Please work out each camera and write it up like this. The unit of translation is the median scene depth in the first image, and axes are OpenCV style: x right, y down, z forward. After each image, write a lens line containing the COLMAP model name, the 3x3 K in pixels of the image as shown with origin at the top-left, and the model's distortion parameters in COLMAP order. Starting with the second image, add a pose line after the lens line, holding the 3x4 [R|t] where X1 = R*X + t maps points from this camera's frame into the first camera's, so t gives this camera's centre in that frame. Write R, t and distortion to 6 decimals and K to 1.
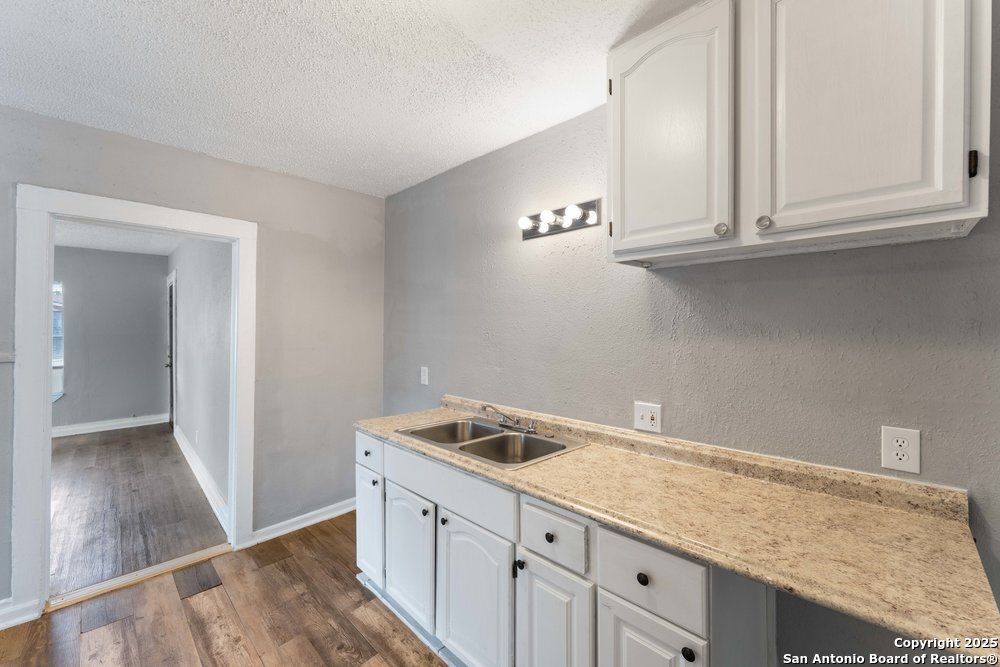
lens RADIAL K [[402.1, 0, 500.9], [0, 402.1, 329.0], [0, 0, 1]] dist [-0.000461, 0.001170]
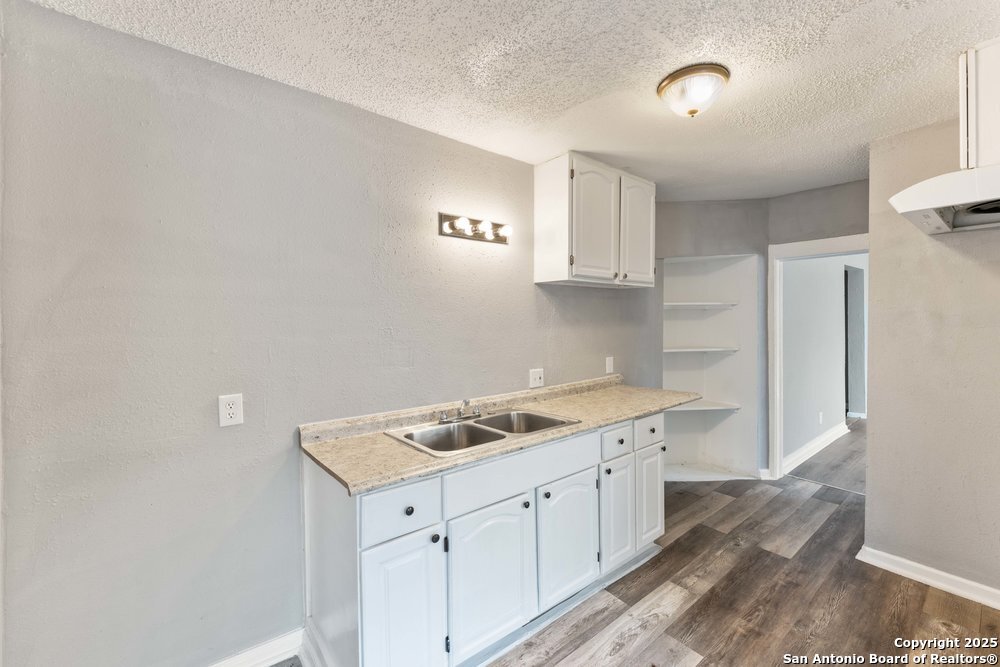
lens RADIAL K [[402.1, 0, 507.1], [0, 402.1, 323.3], [0, 0, 1]] dist [-0.000461, 0.001170]
pose [[0.113632, -0.005357, 0.993508, -1.232206], [0.015082, 0.999880, 0.003666, -0.001444], [-0.993408, 0.014568, 0.113699, 0.960767]]
